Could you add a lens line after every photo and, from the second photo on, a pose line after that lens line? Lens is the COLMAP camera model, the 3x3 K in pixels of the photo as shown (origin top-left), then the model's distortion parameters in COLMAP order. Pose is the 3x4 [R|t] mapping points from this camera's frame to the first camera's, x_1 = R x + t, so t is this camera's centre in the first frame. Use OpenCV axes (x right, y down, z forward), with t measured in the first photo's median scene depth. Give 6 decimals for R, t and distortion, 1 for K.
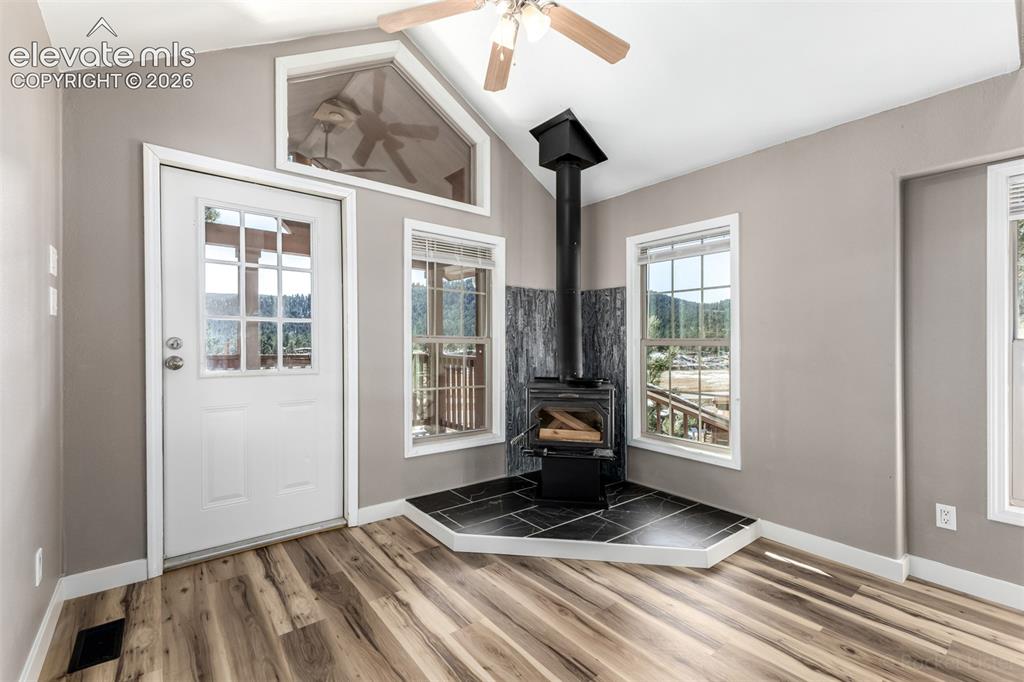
lens RADIAL K [[447.6, 0, 512.6], [0, 447.6, 344.2], [0, 0, 1]] dist [0.013582, -0.003248]
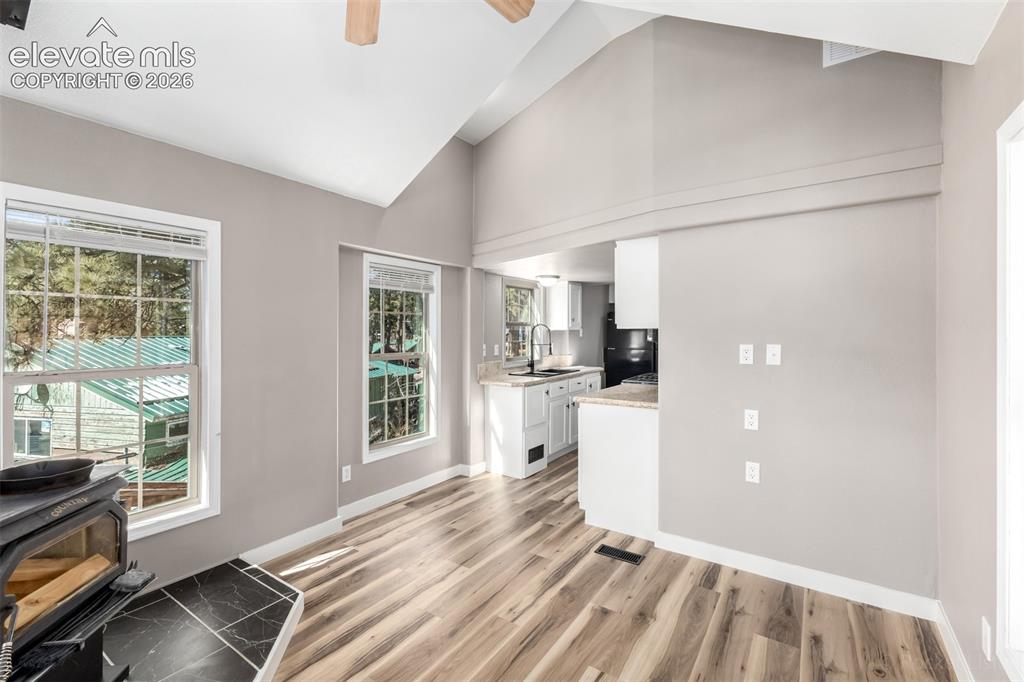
lens RADIAL K [[447.6, 0, 535.7], [0, 447.6, 328.5], [0, 0, 1]] dist [0.013582, -0.003248]
pose [[-0.341877, 0.003250, 0.939739, -0.525315], [-0.001712, 0.999990, -0.004081, -0.079393], [-0.939743, -0.003004, -0.341868, 0.704918]]
